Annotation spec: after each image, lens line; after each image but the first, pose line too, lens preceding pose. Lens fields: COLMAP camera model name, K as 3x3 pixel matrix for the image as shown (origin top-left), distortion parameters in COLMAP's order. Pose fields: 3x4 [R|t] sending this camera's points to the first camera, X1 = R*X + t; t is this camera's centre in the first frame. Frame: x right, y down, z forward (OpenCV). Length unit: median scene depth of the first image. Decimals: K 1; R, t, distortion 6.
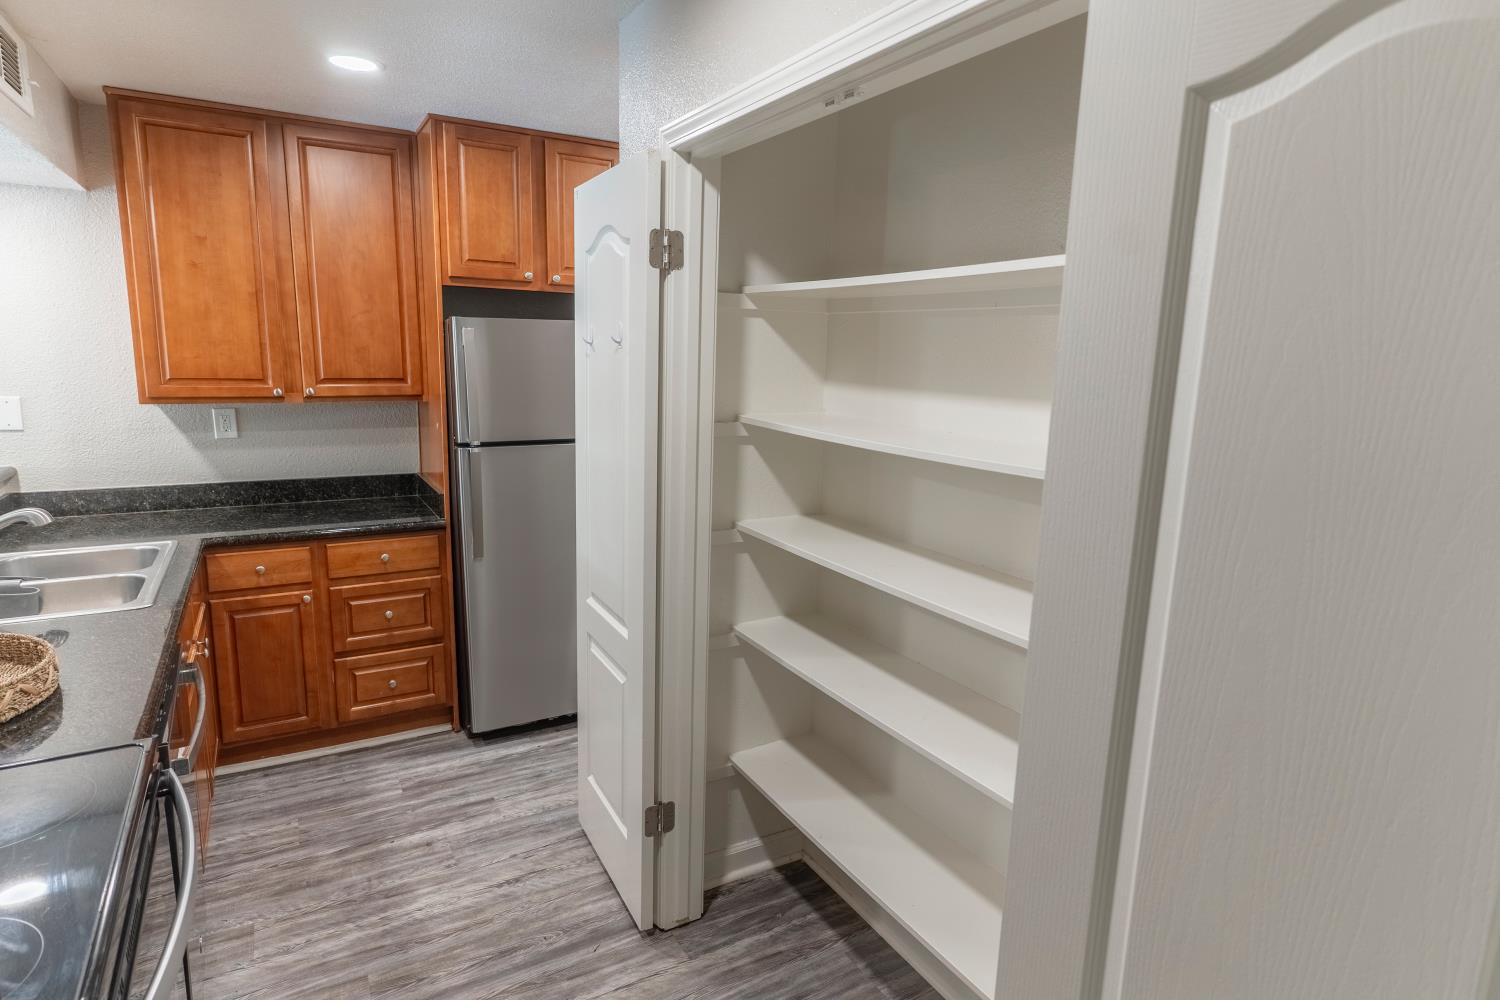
lens RADIAL K [[815.3, 0, 737.8], [0, 815.3, 499.9], [0, 0, 1]] dist [-0.003081, 0.000877]
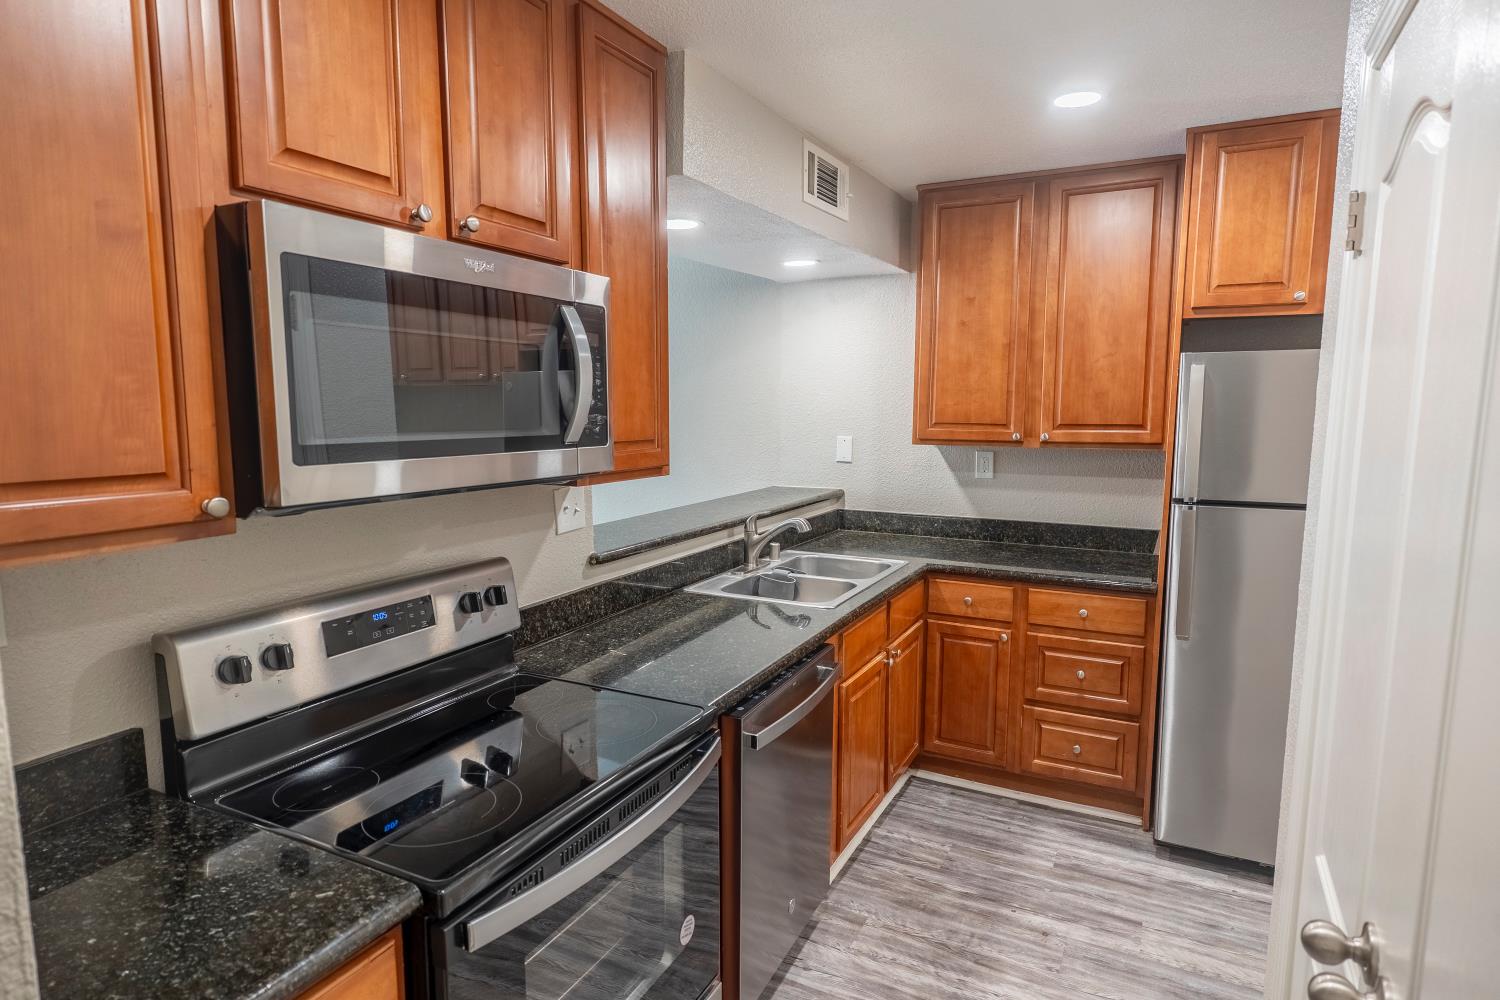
lens RADIAL K [[815.3, 0, 744.7], [0, 815.3, 501.0], [0, 0, 1]] dist [-0.003081, 0.000877]
pose [[0.543444, 0.082866, -0.835346, 0.131035], [-0.135969, 0.990664, 0.009818, -0.013808], [0.828361, 0.108246, 0.549638, 0.149736]]
